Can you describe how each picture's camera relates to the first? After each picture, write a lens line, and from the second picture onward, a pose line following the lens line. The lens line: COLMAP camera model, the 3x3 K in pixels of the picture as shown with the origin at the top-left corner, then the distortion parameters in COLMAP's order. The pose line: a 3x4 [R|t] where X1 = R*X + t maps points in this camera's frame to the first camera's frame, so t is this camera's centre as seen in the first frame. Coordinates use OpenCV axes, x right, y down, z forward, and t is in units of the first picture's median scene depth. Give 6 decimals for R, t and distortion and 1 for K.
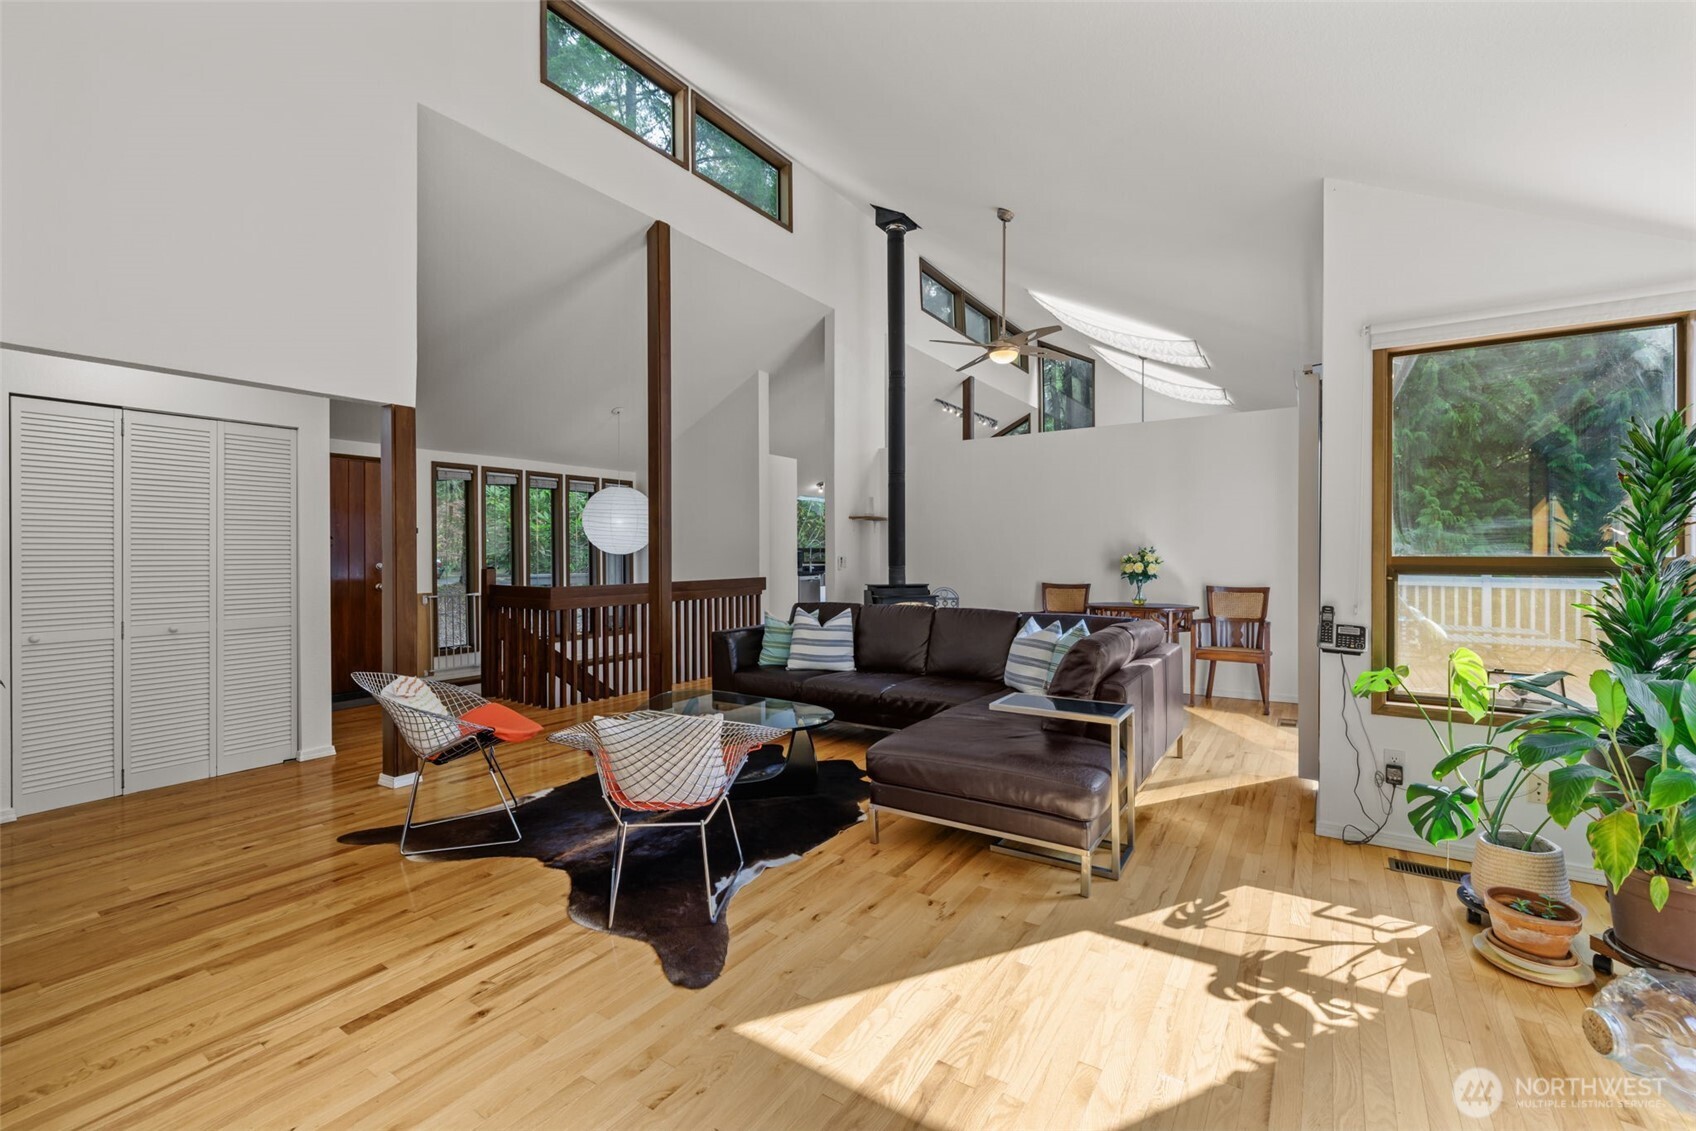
lens RADIAL K [[713.6, 0, 844.4], [0, 713.6, 557.4], [0, 0, 1]] dist [-0.000367, 0.000002]
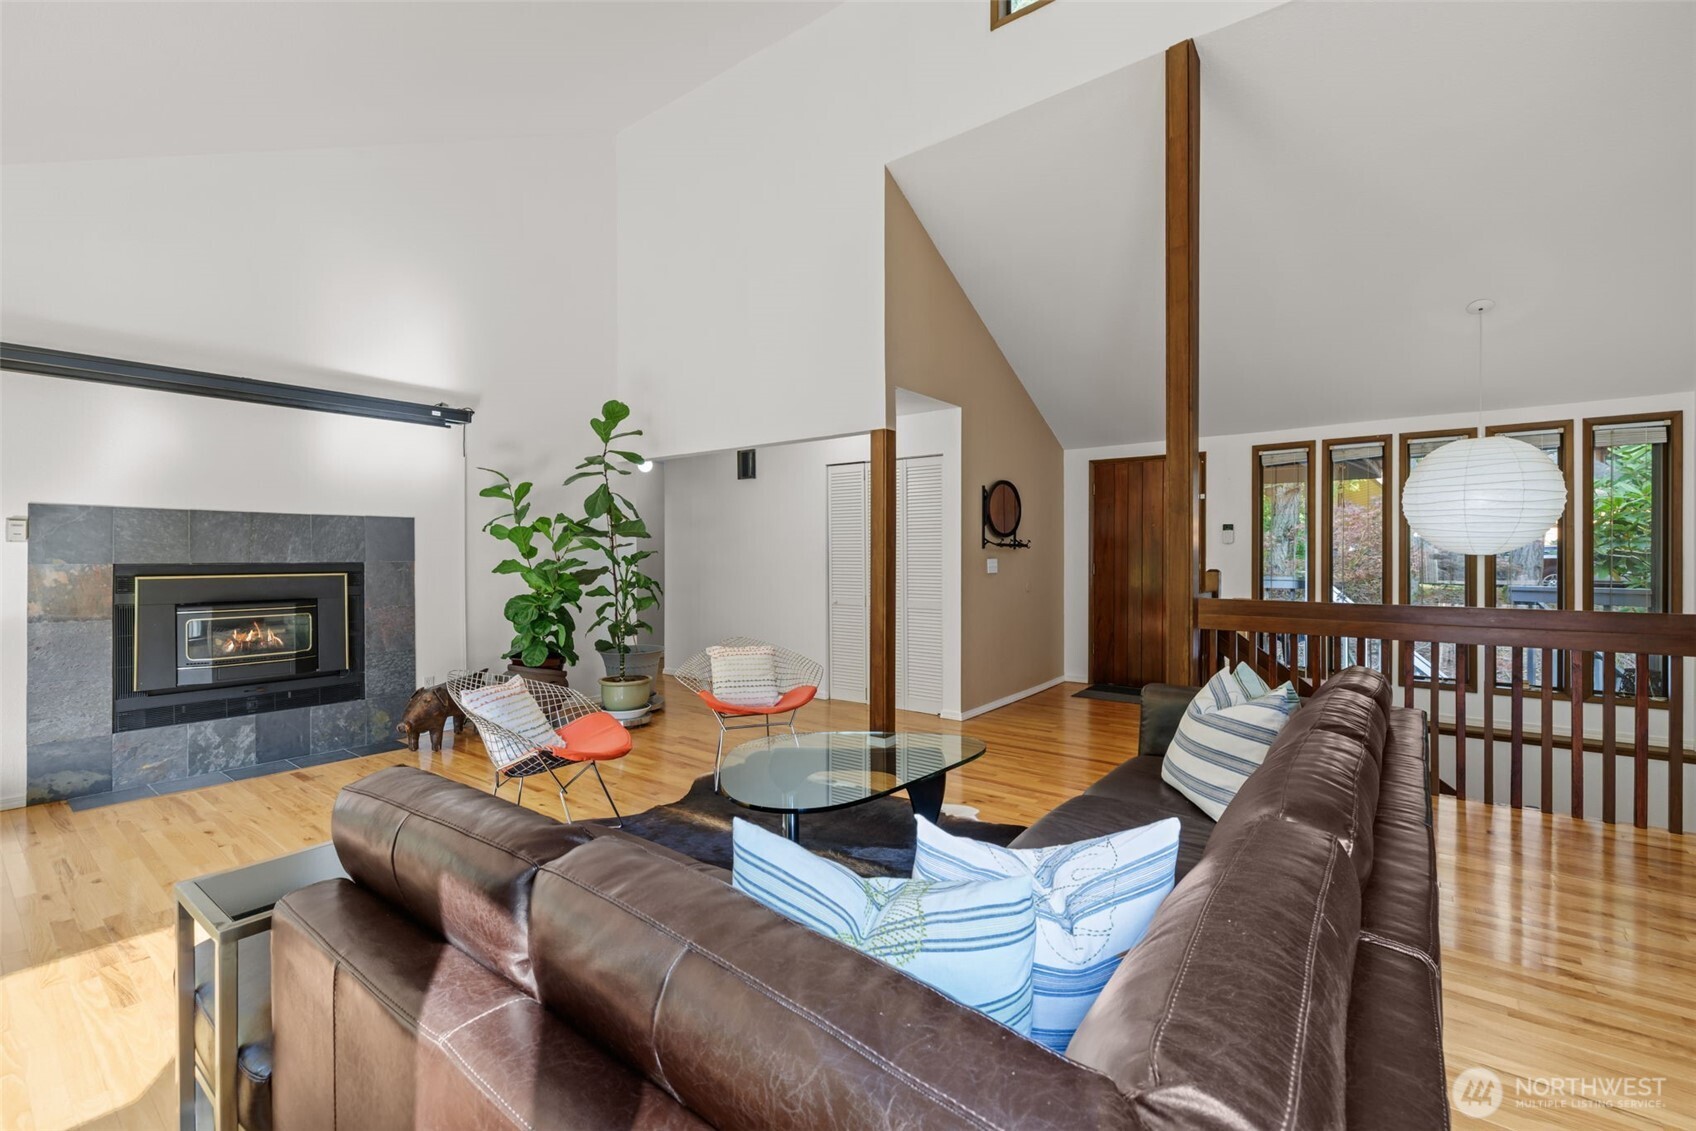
lens RADIAL K [[713.6, 0, 855.0], [0, 713.6, 557.8], [0, 0, 1]] dist [-0.000367, 0.000002]
pose [[-0.070948, 0.010809, -0.997421, 0.586786], [-0.005991, 0.999919, 0.011262, -0.012015], [0.997462, 0.006775, -0.070877, 1.072274]]
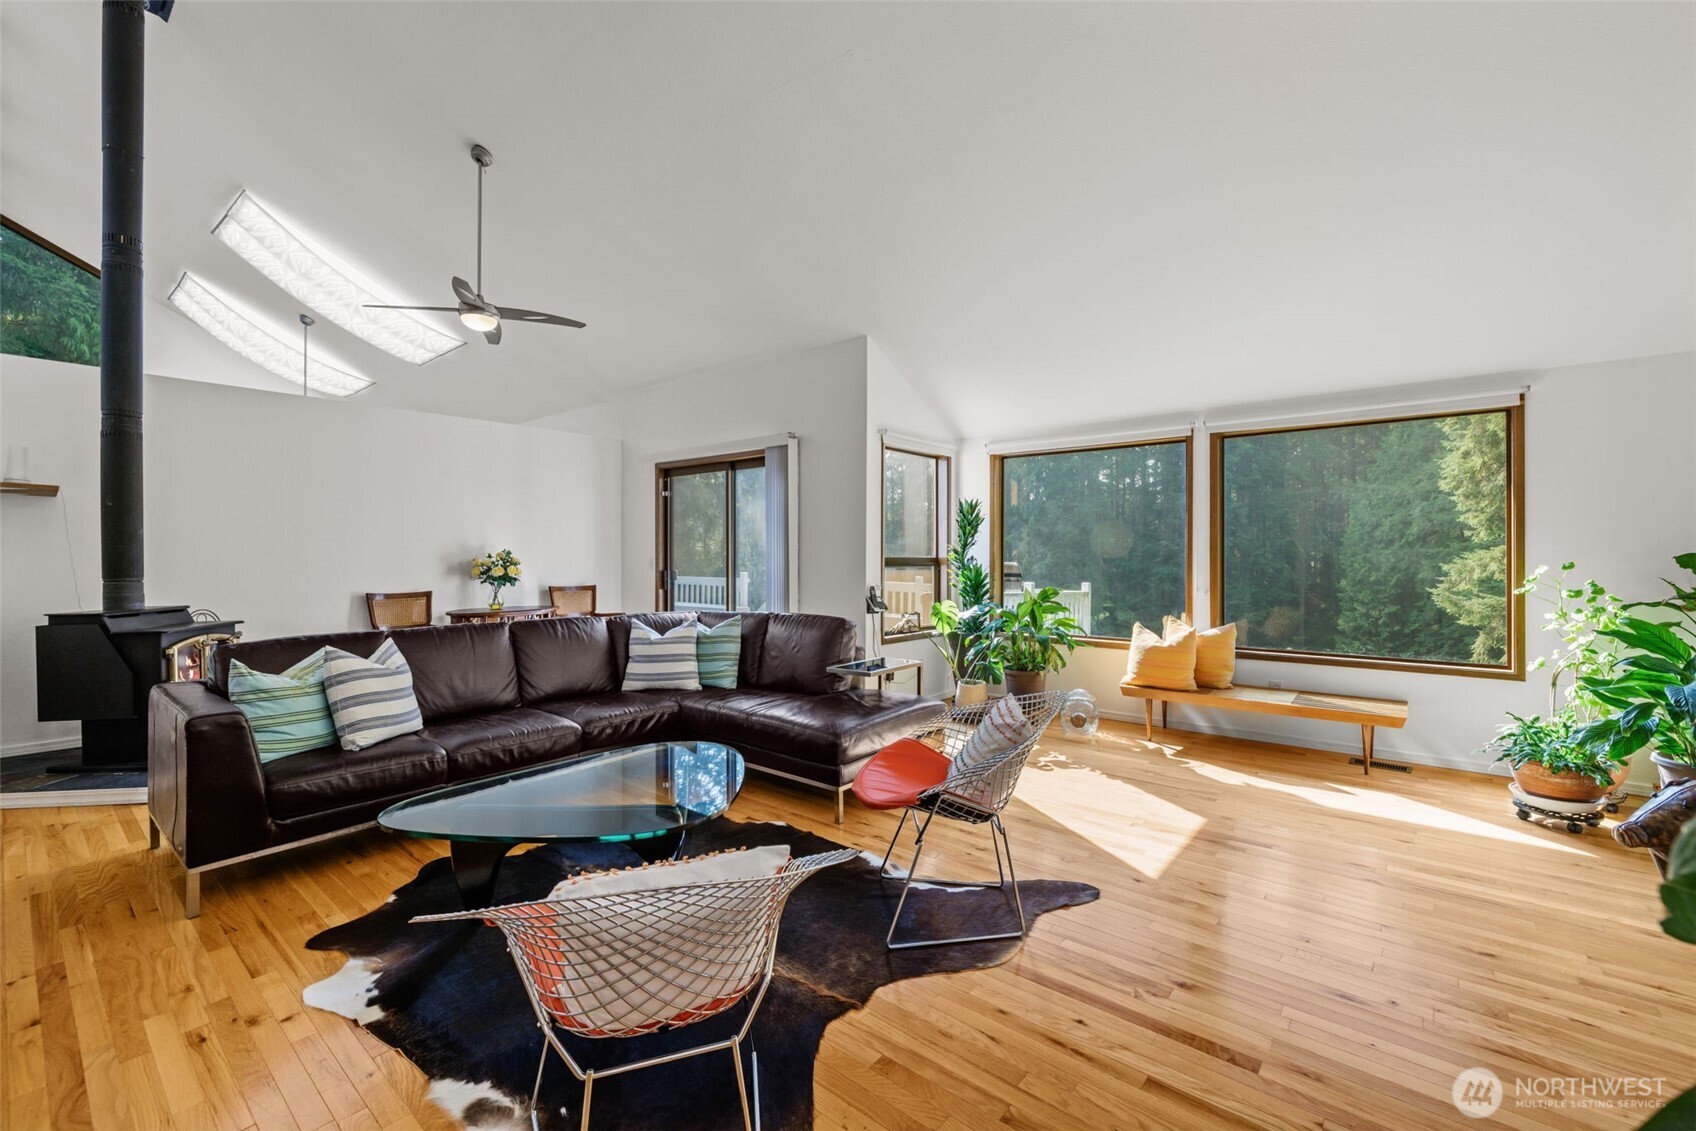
lens RADIAL K [[713.6, 0, 854.2], [0, 713.6, 553.6], [0, 0, 1]] dist [-0.000367, 0.000002]
pose [[0.107058, 0.006740, 0.994230, -0.828528], [0.006265, 0.999953, -0.007454, 0.001788], [-0.994233, 0.007027, 0.107011, 0.699159]]
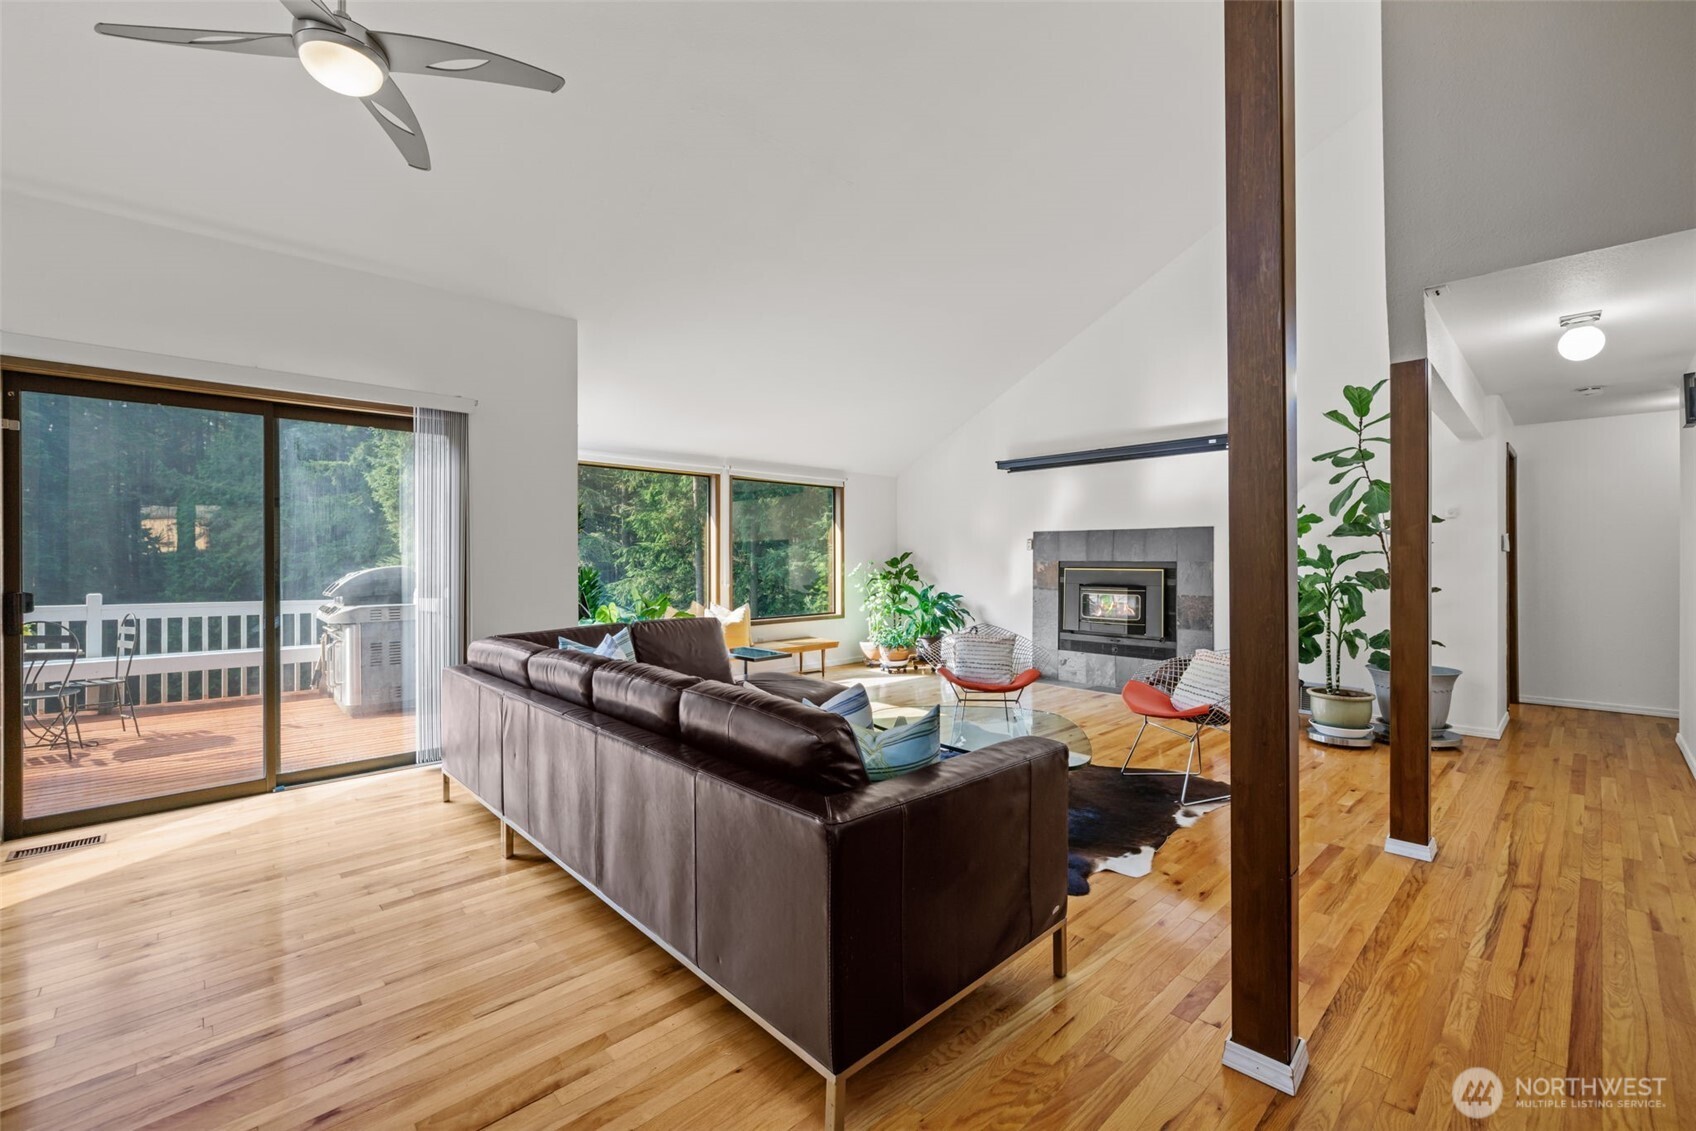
lens RADIAL K [[713.6, 0, 857.8], [0, 713.6, 558.9], [0, 0, 1]] dist [-0.000367, 0.000002]
pose [[-0.977174, 0.006966, 0.212325, -0.213709], [0.008803, 0.999932, 0.007707, -0.011754], [-0.212257, 0.009400, -0.977169, 1.944696]]
